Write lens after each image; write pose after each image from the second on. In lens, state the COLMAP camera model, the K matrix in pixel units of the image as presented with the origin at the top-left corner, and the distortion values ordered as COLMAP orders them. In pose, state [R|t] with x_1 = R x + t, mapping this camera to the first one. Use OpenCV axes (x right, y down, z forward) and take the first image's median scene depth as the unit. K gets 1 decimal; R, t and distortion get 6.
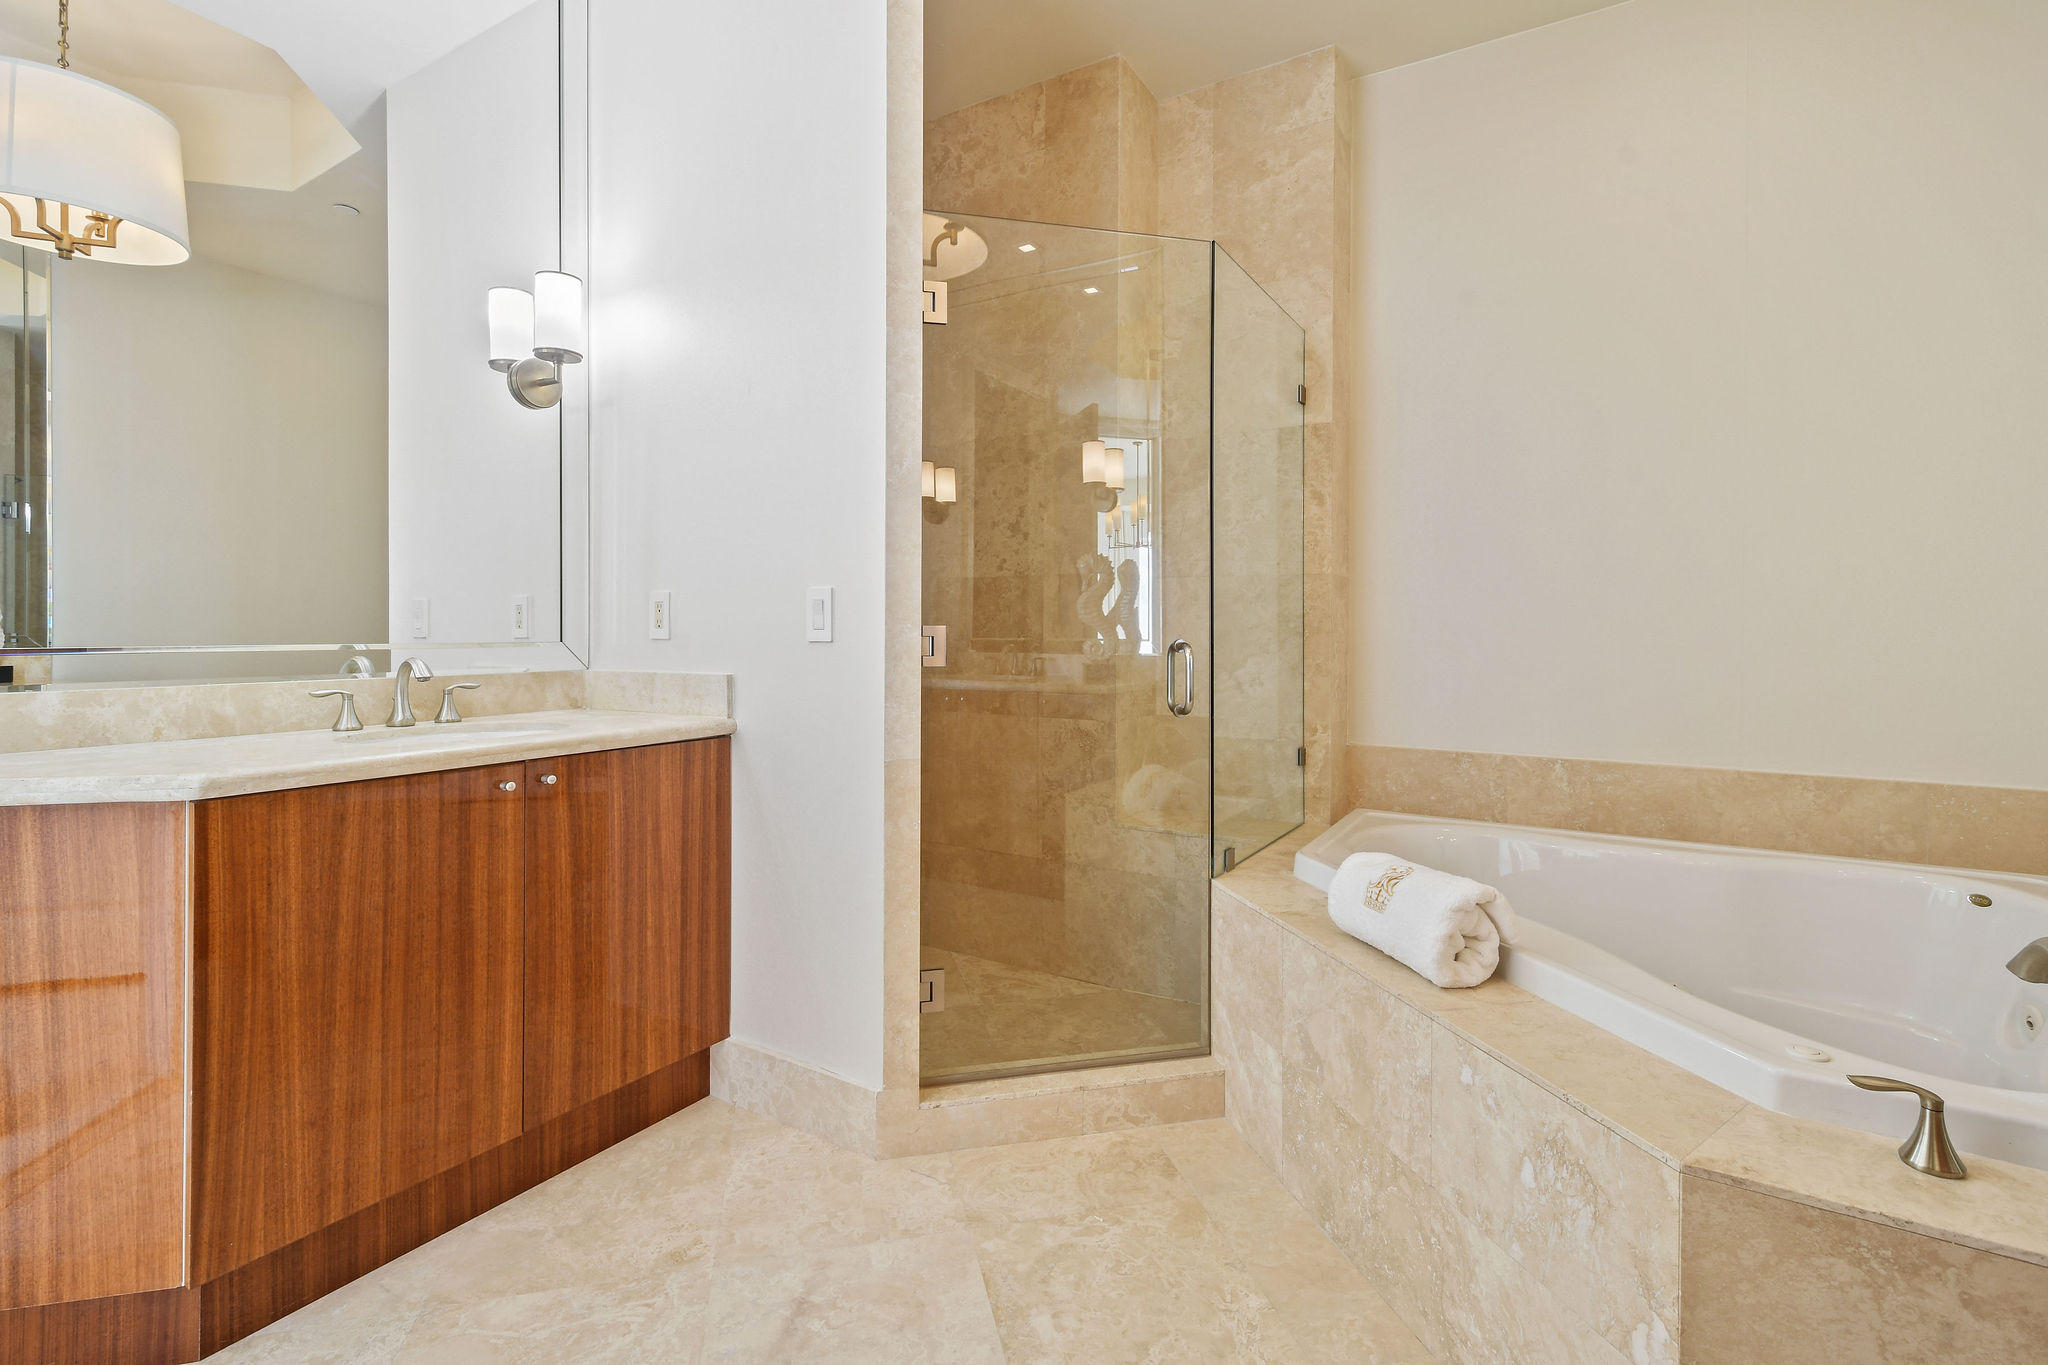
lens RADIAL K [[924.7, 0, 1024.6], [0, 924.7, 651.2], [0, 0, 1]] dist [-0.000934, -0.000153]
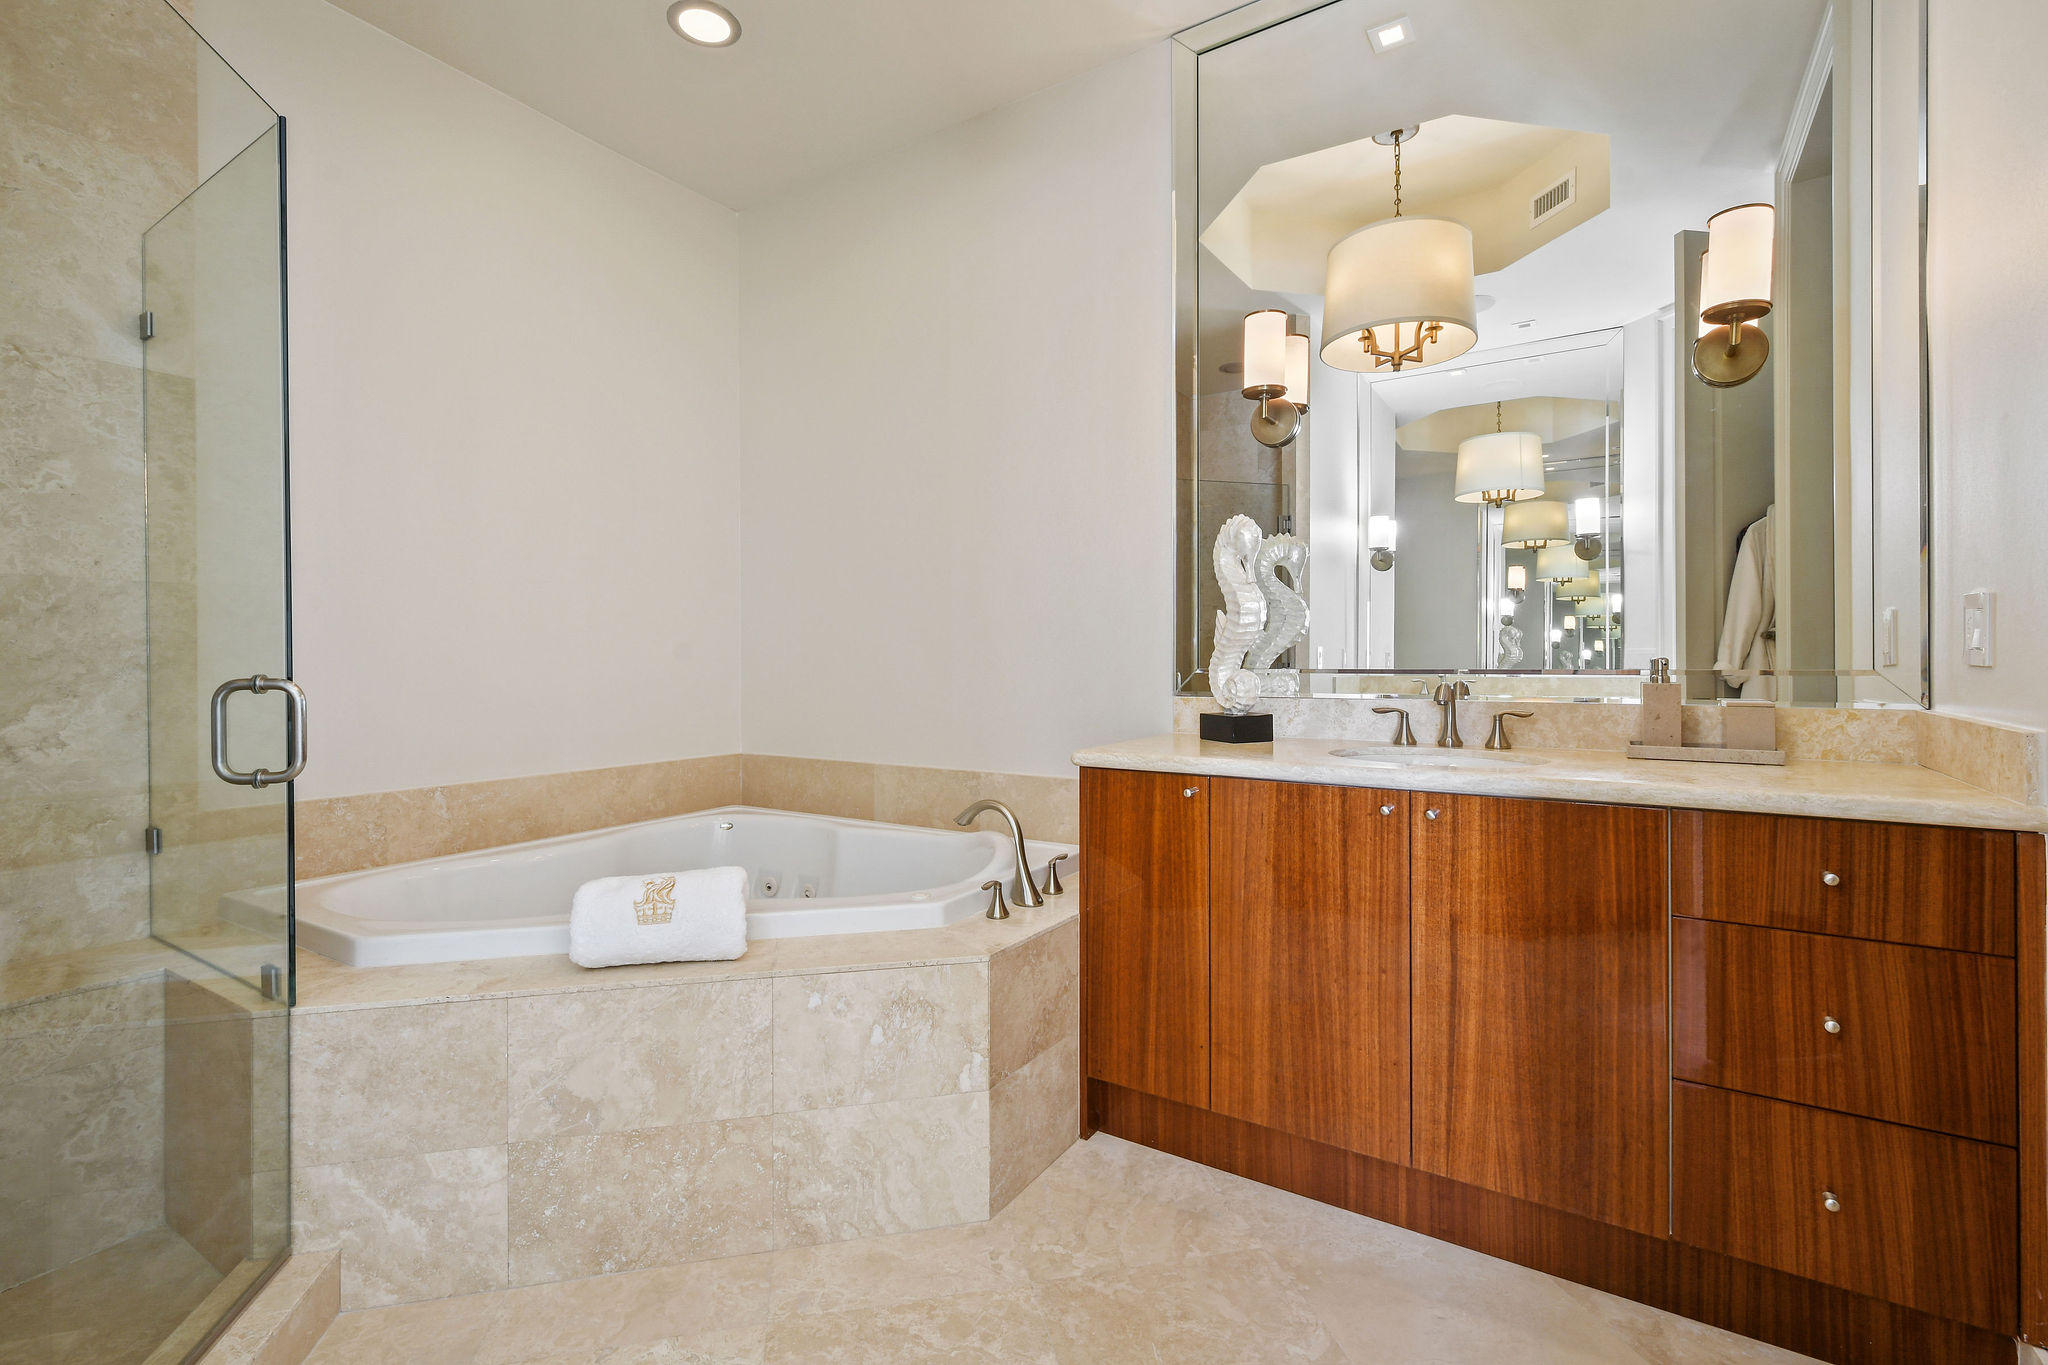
lens RADIAL K [[901.4, 0, 1024.0], [0, 901.4, 682.5], [0, 0, 1]] dist [0.002659, 0.000186]
pose [[0.024868, -0.030538, 0.999224, -0.623313], [0.026449, 0.999204, 0.029880, -0.016244], [-0.999341, 0.025686, 0.025656, 0.533279]]
